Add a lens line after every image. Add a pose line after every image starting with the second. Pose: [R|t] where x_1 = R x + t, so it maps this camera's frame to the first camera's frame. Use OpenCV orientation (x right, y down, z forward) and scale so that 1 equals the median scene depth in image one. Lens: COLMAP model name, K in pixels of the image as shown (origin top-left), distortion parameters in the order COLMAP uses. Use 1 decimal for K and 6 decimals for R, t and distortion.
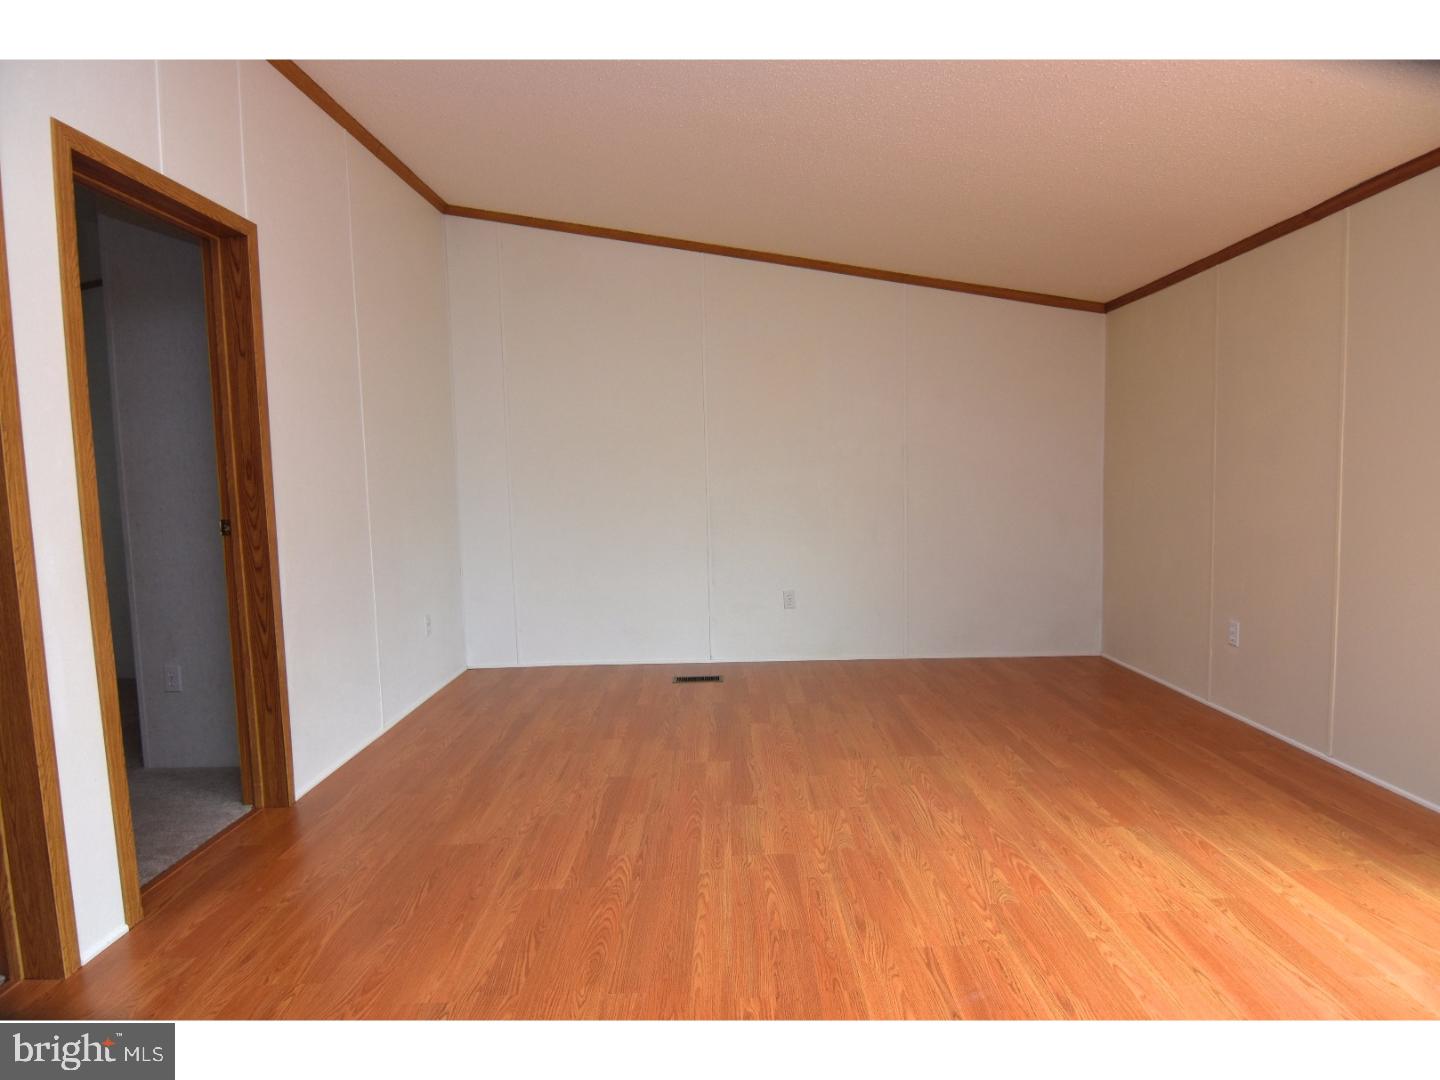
lens RADIAL K [[769.2, 0, 718.2], [0, 769.2, 553.1], [0, 0, 1]] dist [-0.002414, -0.024007]
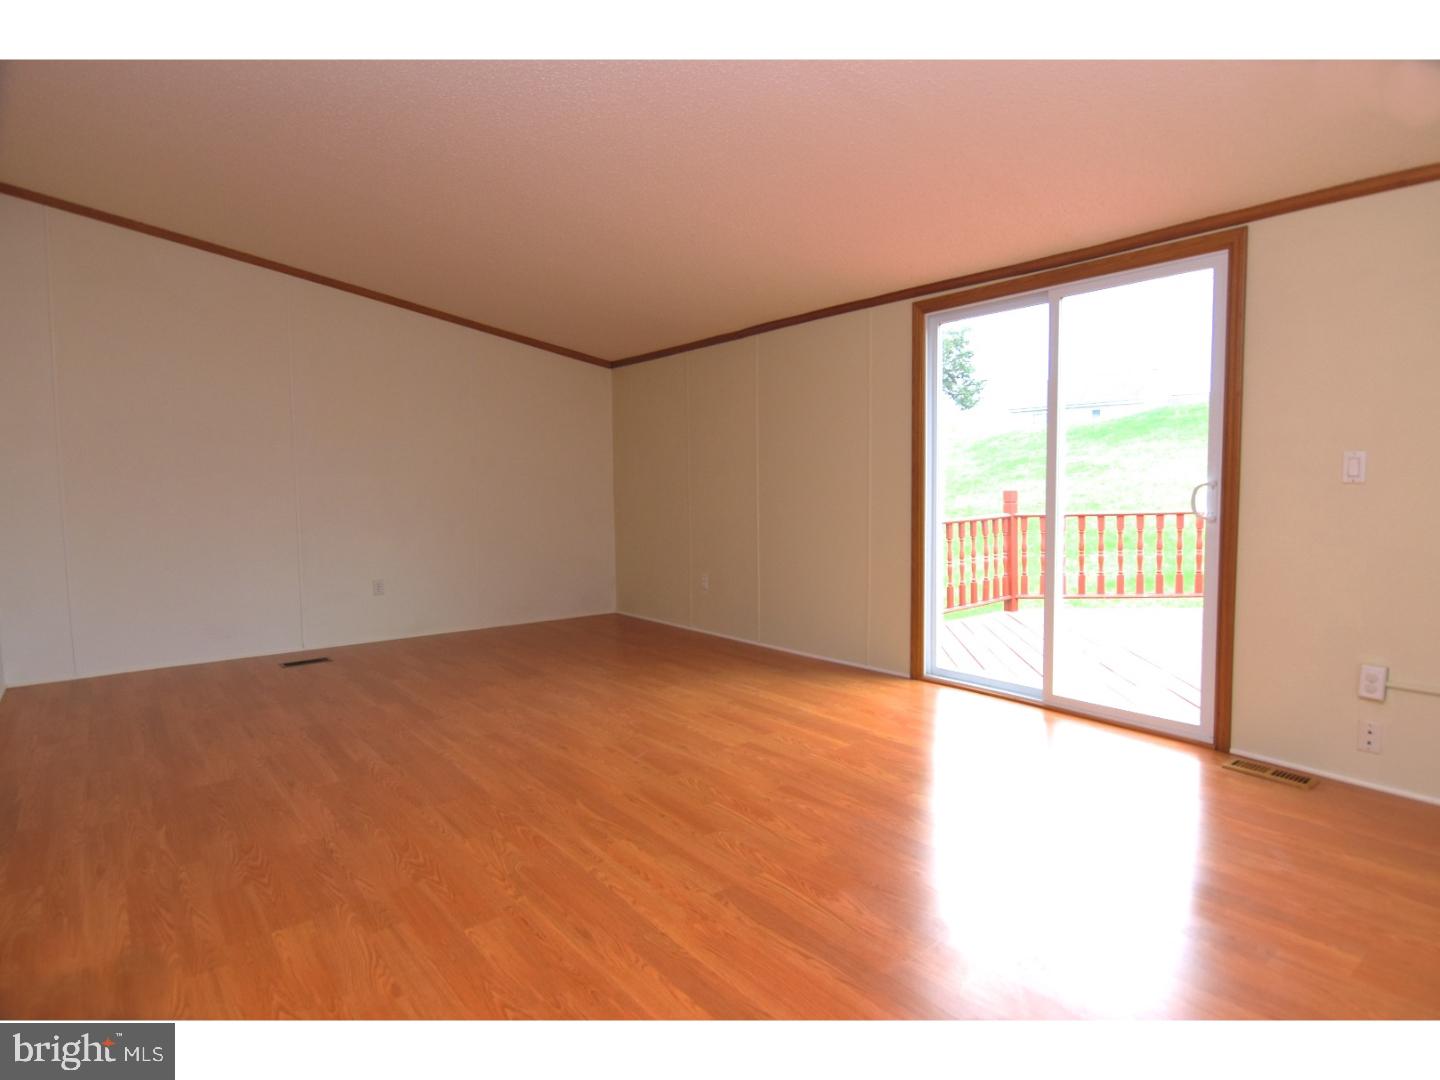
lens RADIAL K [[790.0, 0, 720.0], [0, 790.0, 540.0], [0, 0, 1]] dist [0.001211, -0.018074]
pose [[0.771934, -0.026274, 0.635159, -0.466609], [0.049601, 0.998589, -0.018973, 0.068706], [-0.633765, 0.046150, 0.772148, -0.406169]]
